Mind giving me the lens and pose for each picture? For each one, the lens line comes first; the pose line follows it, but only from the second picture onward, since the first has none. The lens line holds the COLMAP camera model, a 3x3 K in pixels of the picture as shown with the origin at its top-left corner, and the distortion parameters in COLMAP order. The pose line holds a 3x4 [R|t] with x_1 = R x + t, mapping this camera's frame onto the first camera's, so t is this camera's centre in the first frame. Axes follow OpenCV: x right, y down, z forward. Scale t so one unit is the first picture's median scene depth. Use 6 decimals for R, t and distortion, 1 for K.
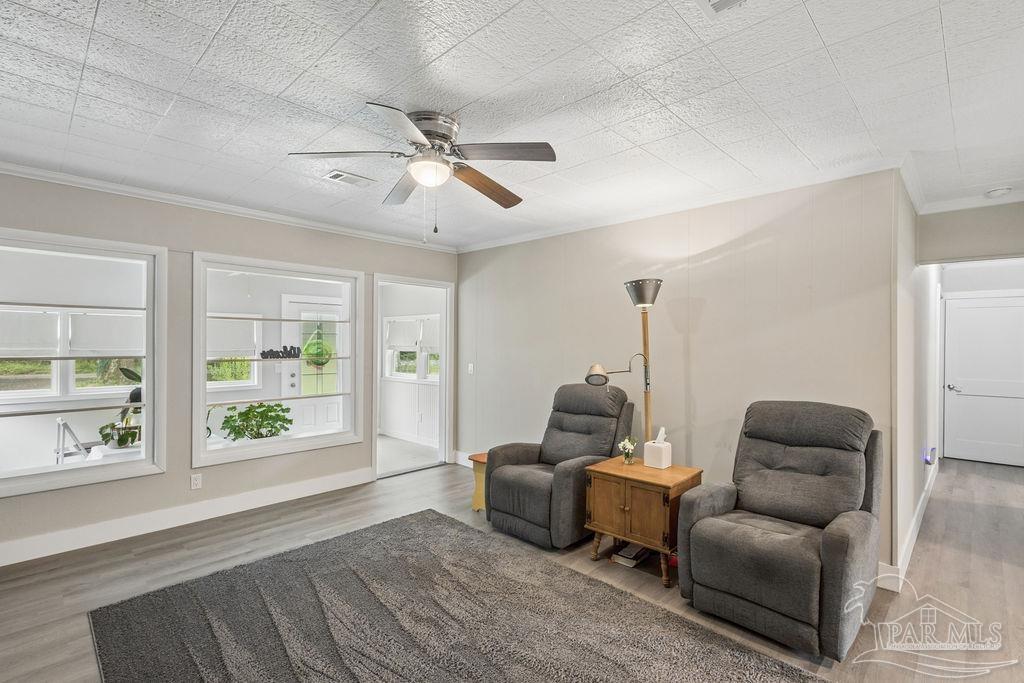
lens RADIAL K [[474.8, 0, 501.6], [0, 474.8, 341.8], [0, 0, 1]] dist [0.007541, -0.000464]
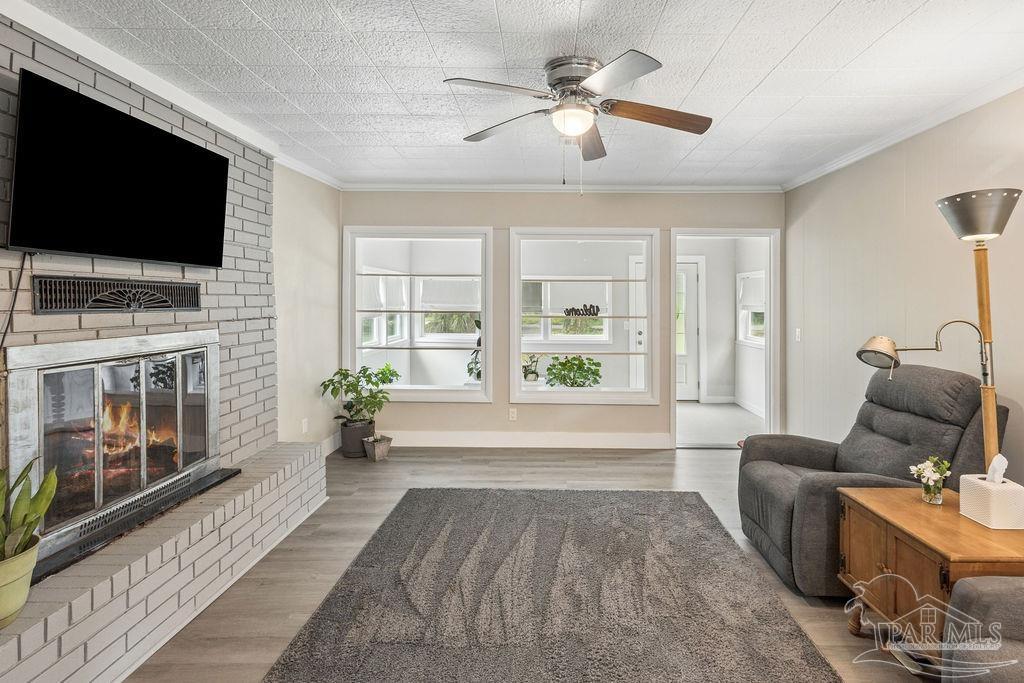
lens RADIAL K [[474.8, 0, 496.1], [0, 474.8, 295.9], [0, 0, 1]] dist [0.007541, -0.000464]
pose [[0.694590, -0.006690, -0.719375, 0.233207], [-0.001136, 0.999945, -0.010396, 0.001050], [0.719405, 0.008038, 0.694544, 0.130993]]
